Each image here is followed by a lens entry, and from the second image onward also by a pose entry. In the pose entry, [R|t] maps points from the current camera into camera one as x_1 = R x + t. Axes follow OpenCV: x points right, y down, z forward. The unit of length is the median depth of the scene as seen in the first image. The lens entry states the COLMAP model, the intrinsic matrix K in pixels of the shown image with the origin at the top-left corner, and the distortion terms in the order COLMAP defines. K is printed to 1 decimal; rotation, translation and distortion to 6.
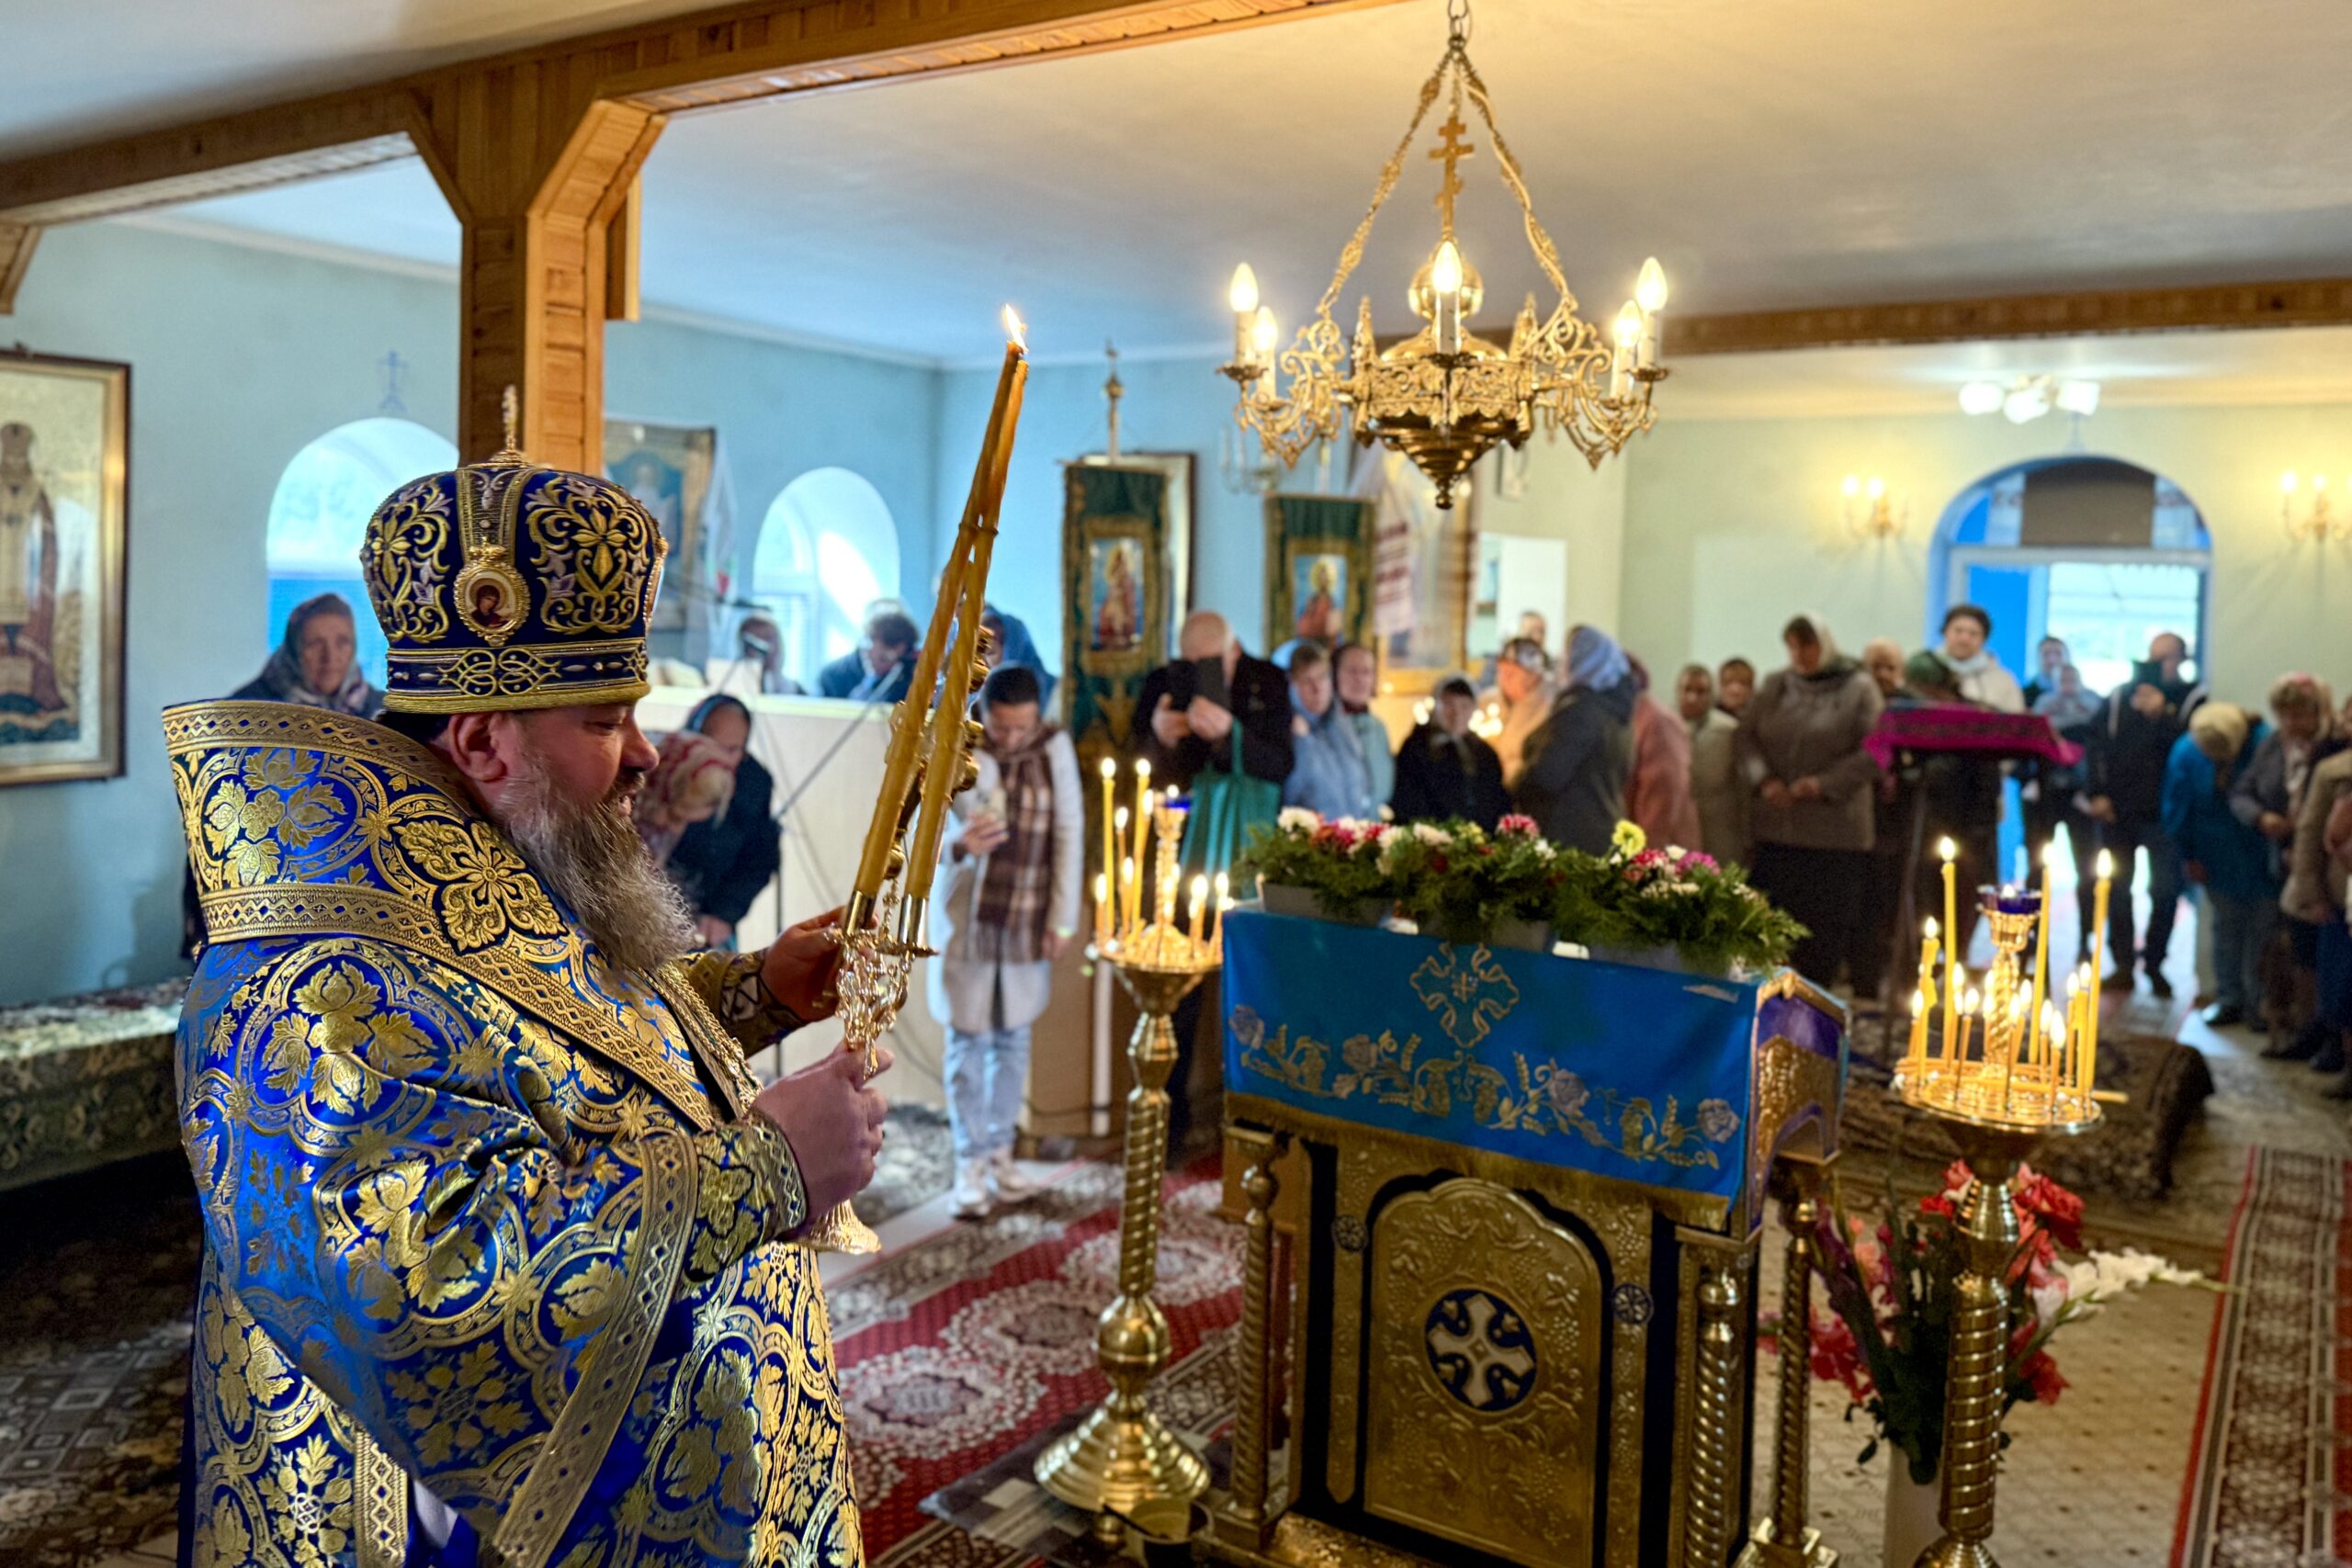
lens RADIAL K [[1716.0, 0, 1175.1], [0, 1716.0, 676.4], [0, 0, 1]] dist [0.000342, -0.000890]
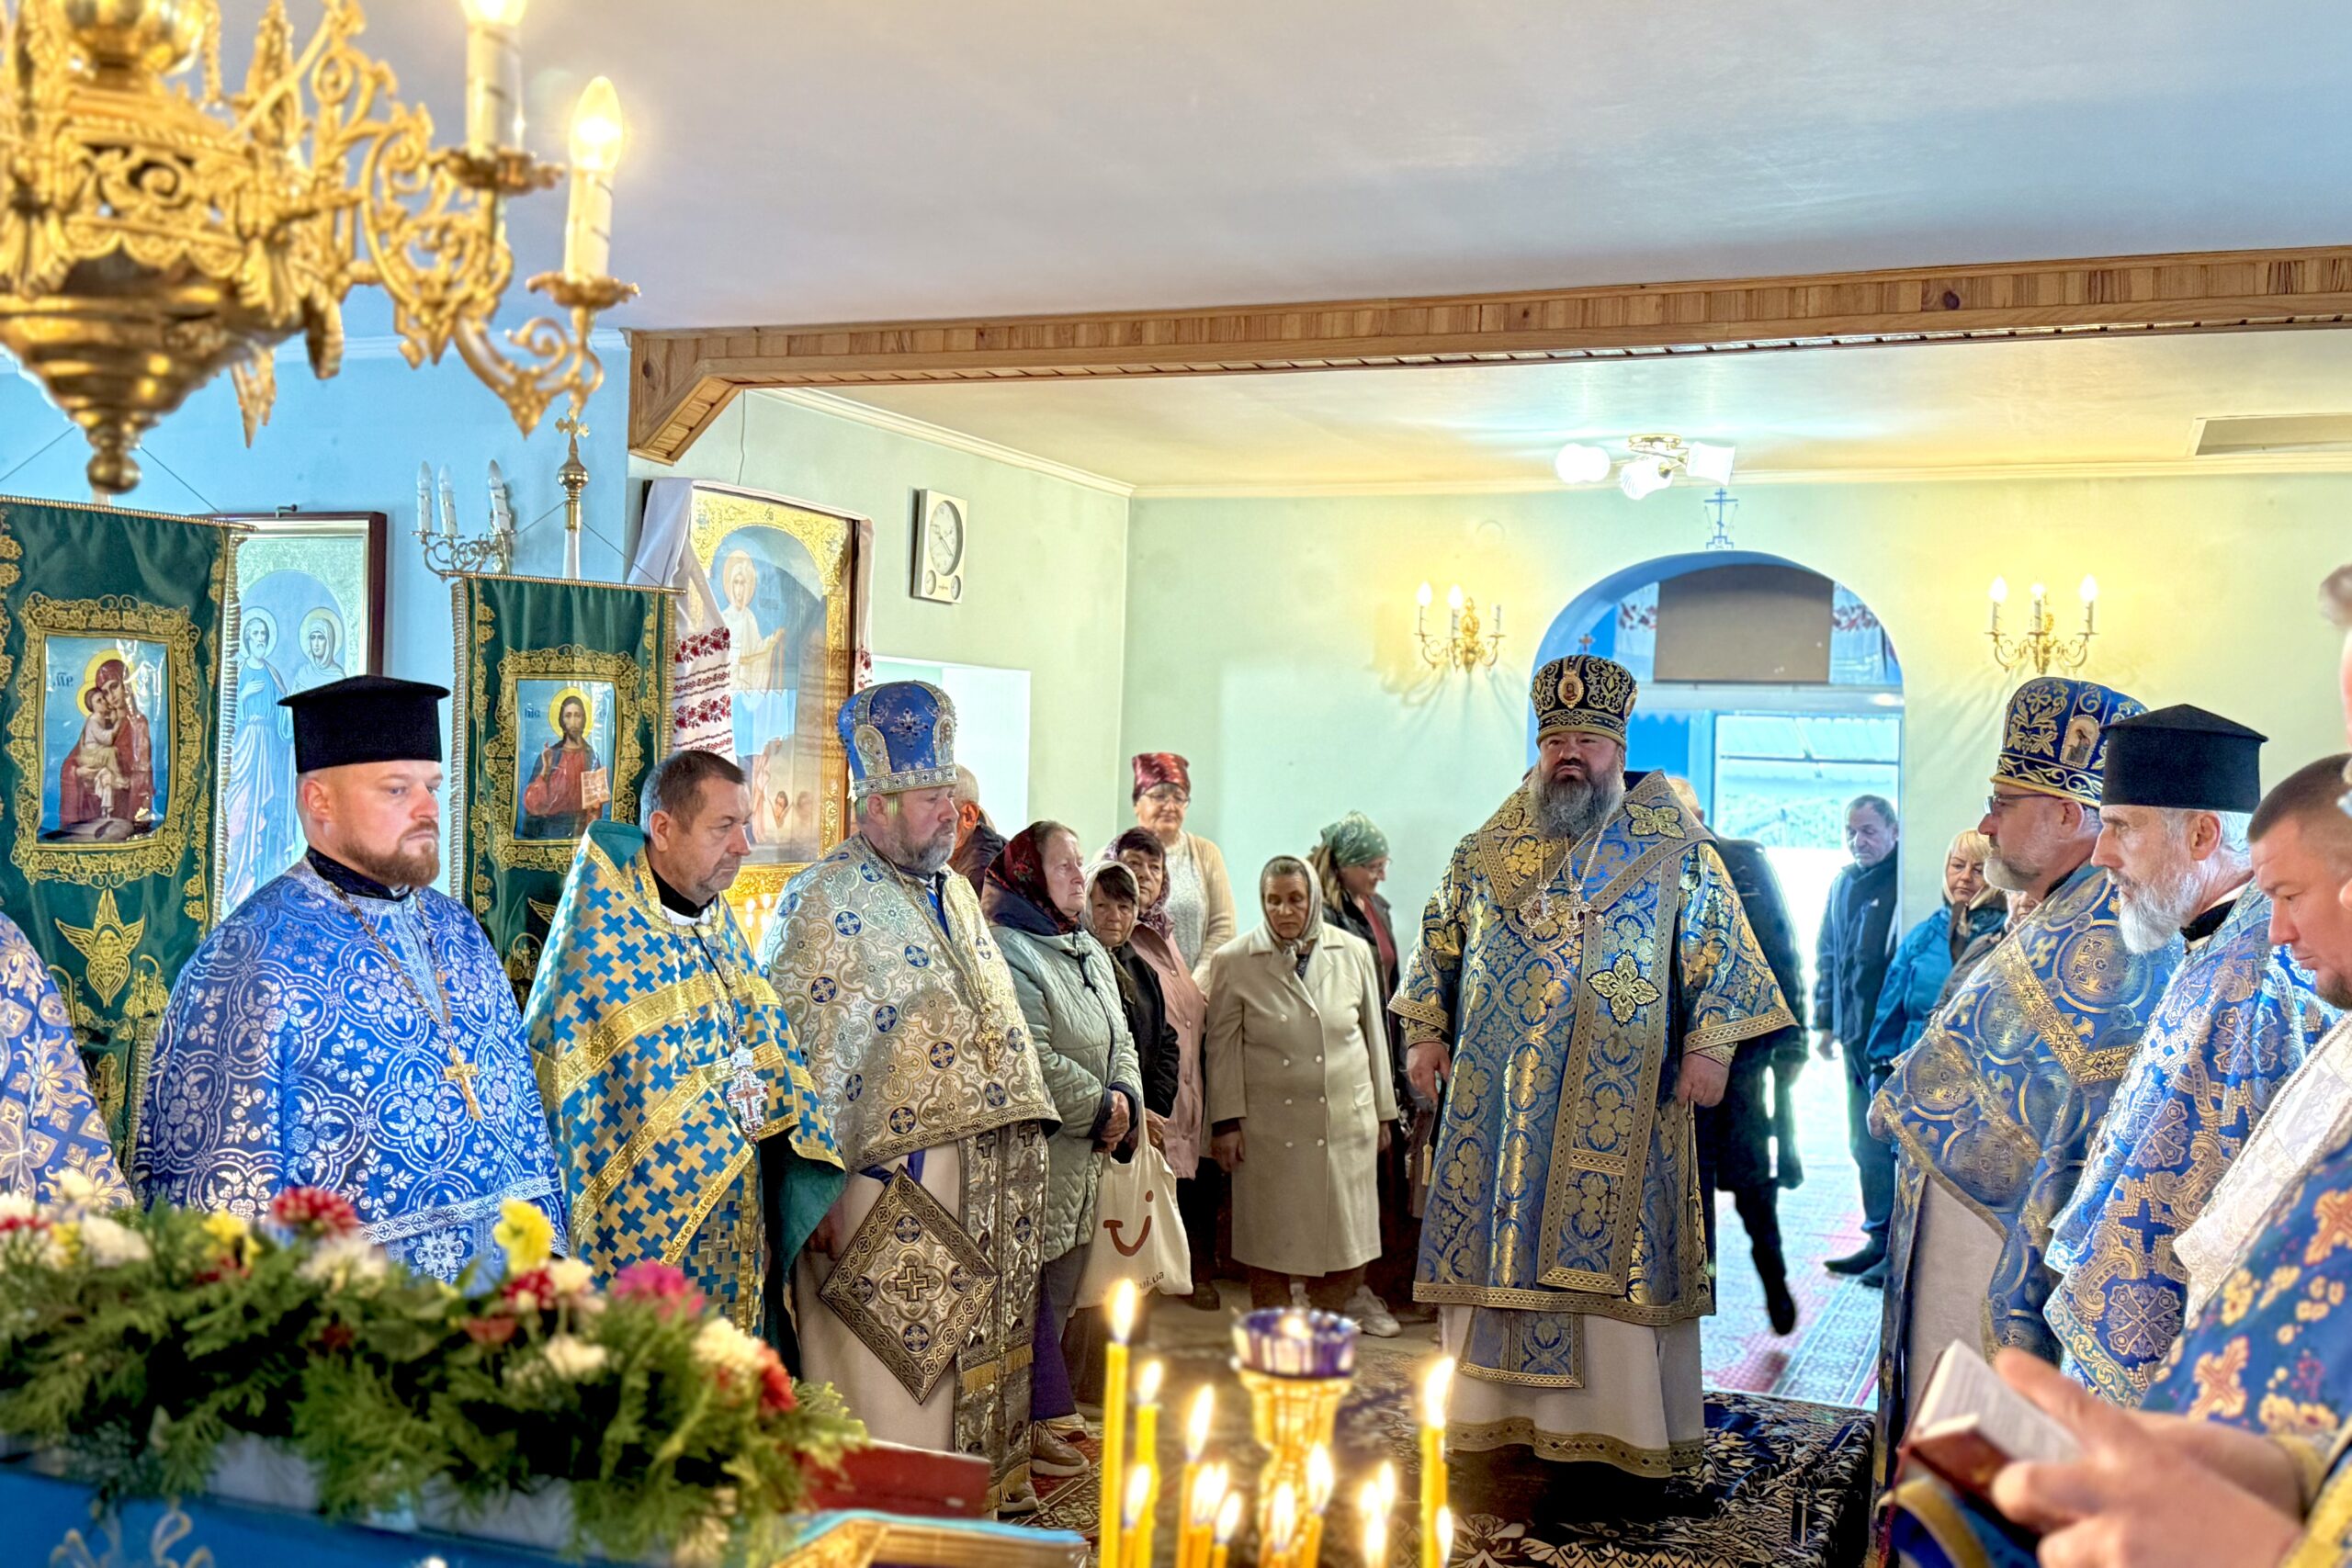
lens RADIAL K [[2353.4, 0, 1176.0], [0, 2353.4, 784.0], [0, 0, 1]] dist [0.247983, -0.002150]
pose [[0.972958, -0.003434, 0.230958, 0.119161], [0.012321, 0.999238, -0.037045, 0.001619], [-0.230654, 0.038889, 0.972258, 0.143720]]
